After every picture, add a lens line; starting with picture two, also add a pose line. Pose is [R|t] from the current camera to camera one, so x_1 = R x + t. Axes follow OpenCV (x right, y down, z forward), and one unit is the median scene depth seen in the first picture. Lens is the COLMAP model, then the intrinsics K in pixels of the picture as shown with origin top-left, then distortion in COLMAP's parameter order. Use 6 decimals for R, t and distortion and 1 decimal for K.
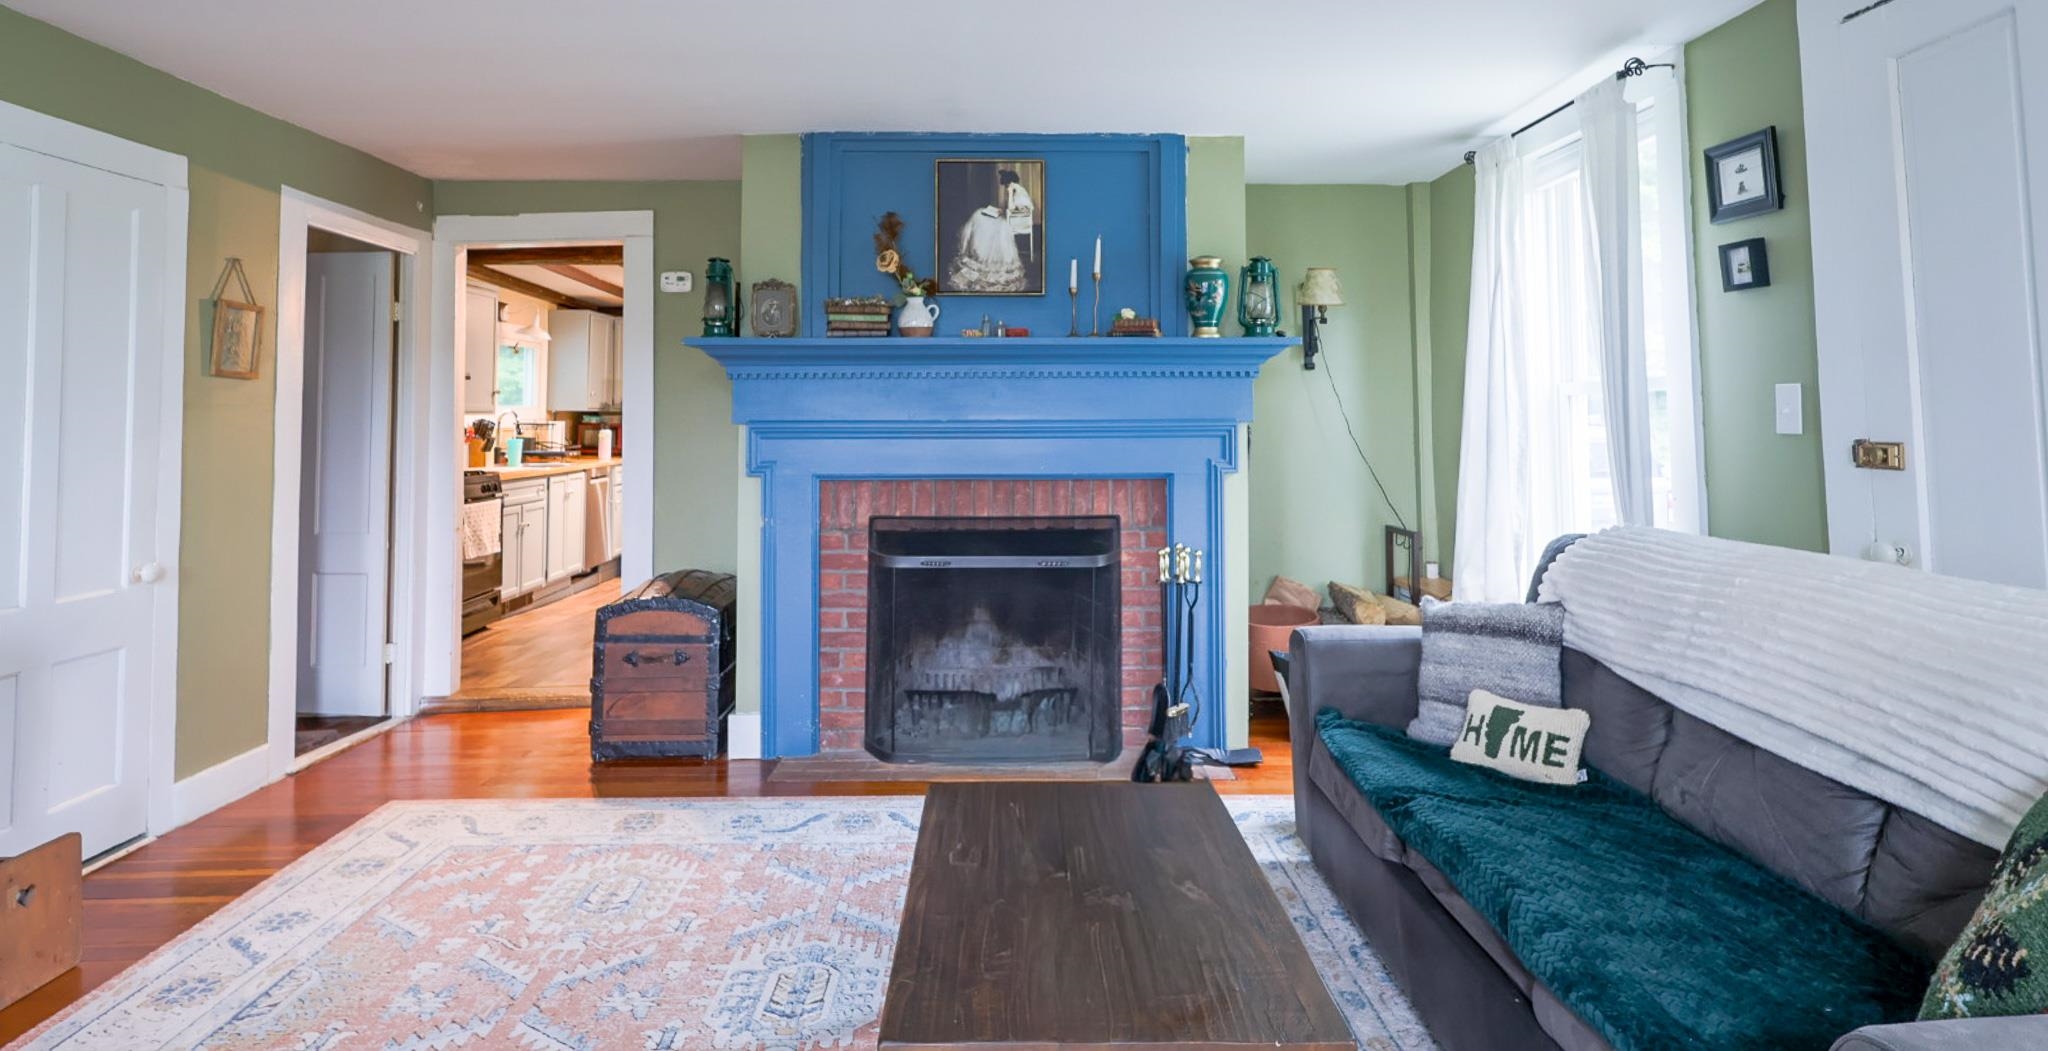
lens RADIAL K [[1085.8, 0, 1020.8], [0, 1085.8, 434.5], [0, 0, 1]] dist [0.000914, 0.000264]
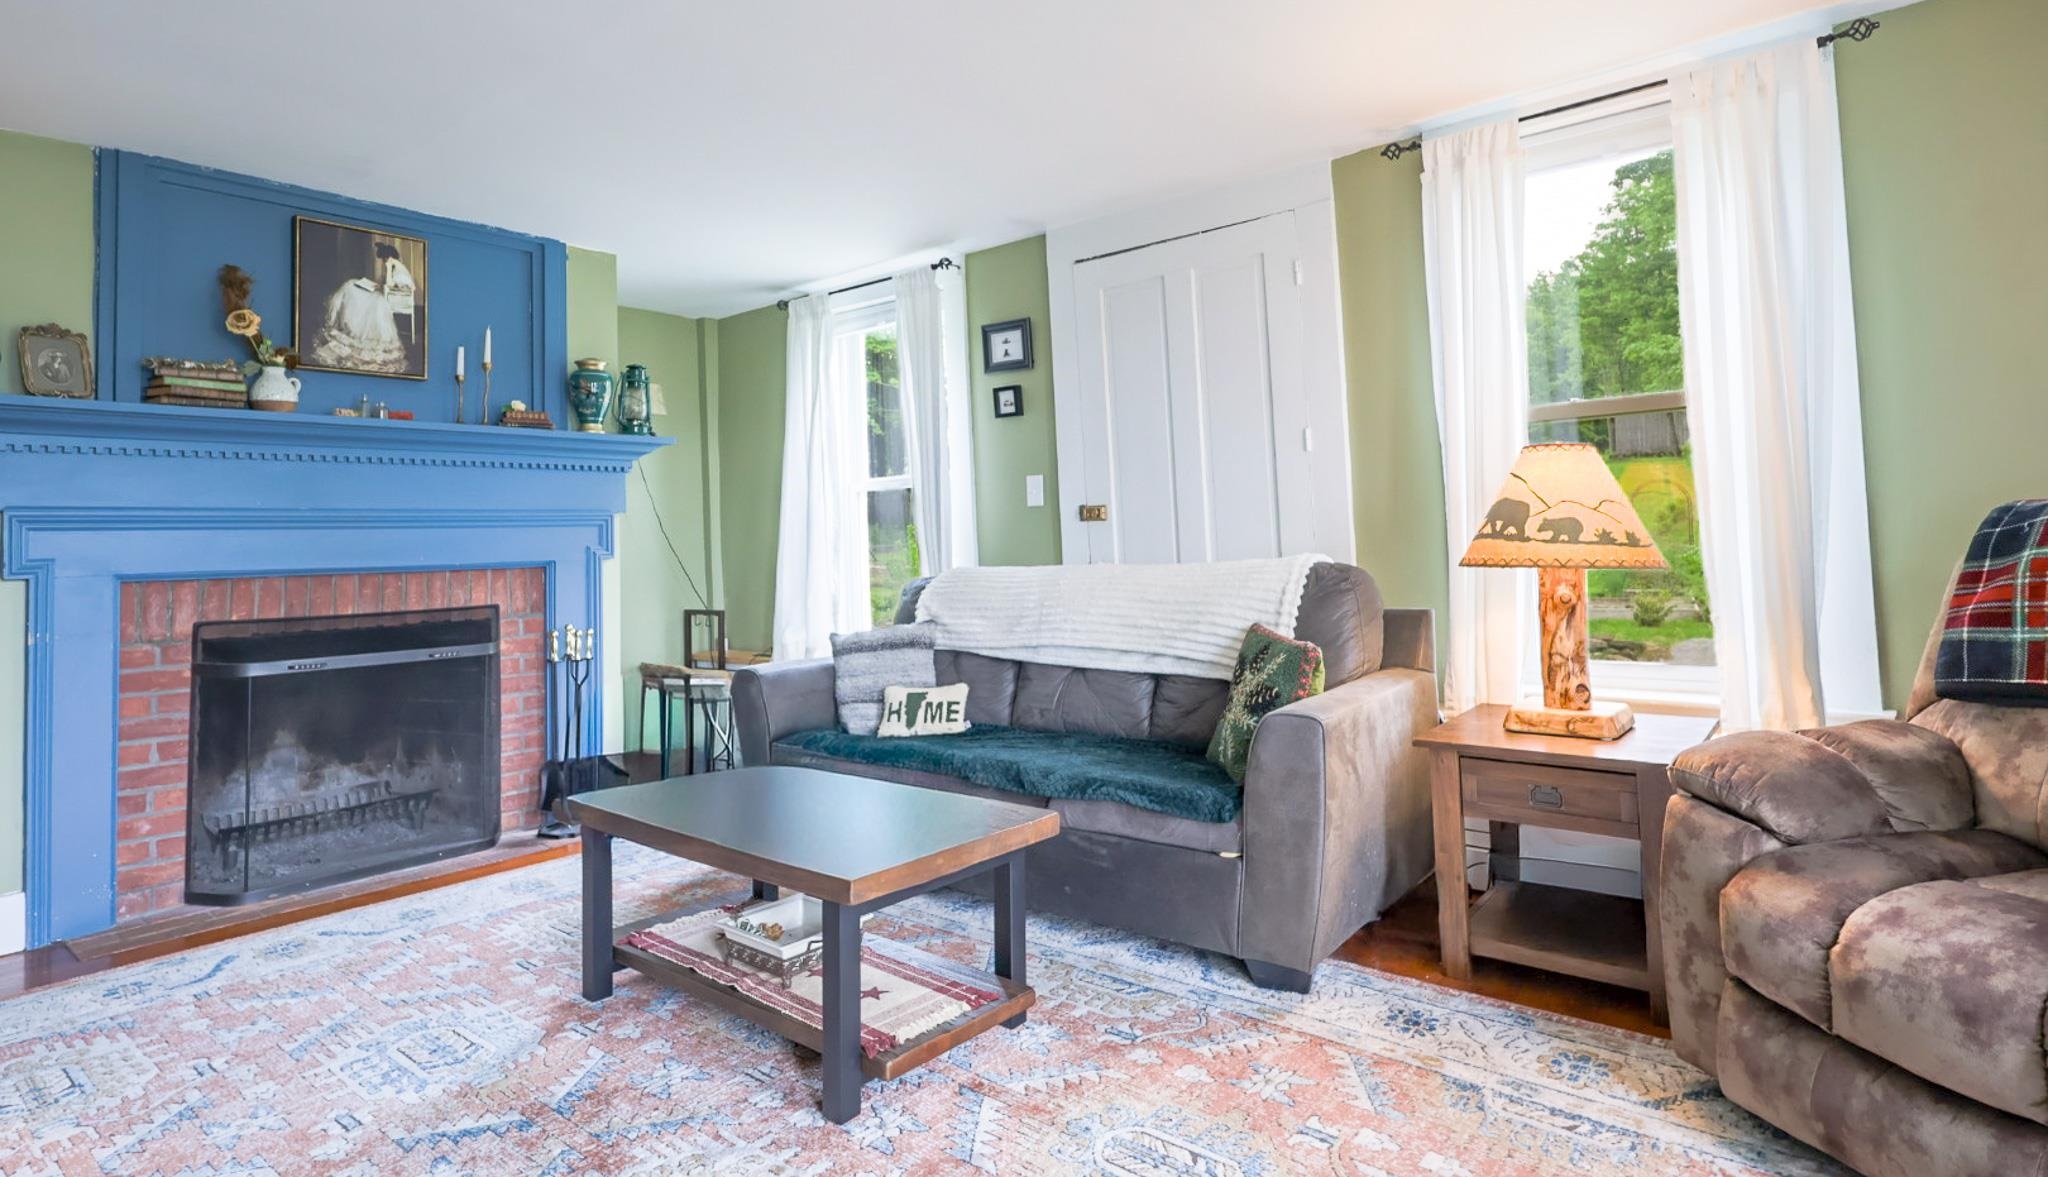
lens RADIAL K [[1057.7, 0, 1024.0], [0, 1057.7, 588.5], [0, 0, 1]] dist [-0.001422, -0.000426]
pose [[0.654756, -0.047344, 0.754356, -0.353077], [0.038204, 0.998834, 0.029527, 0.051566], [-0.754875, 0.009486, 0.655801, -0.026926]]
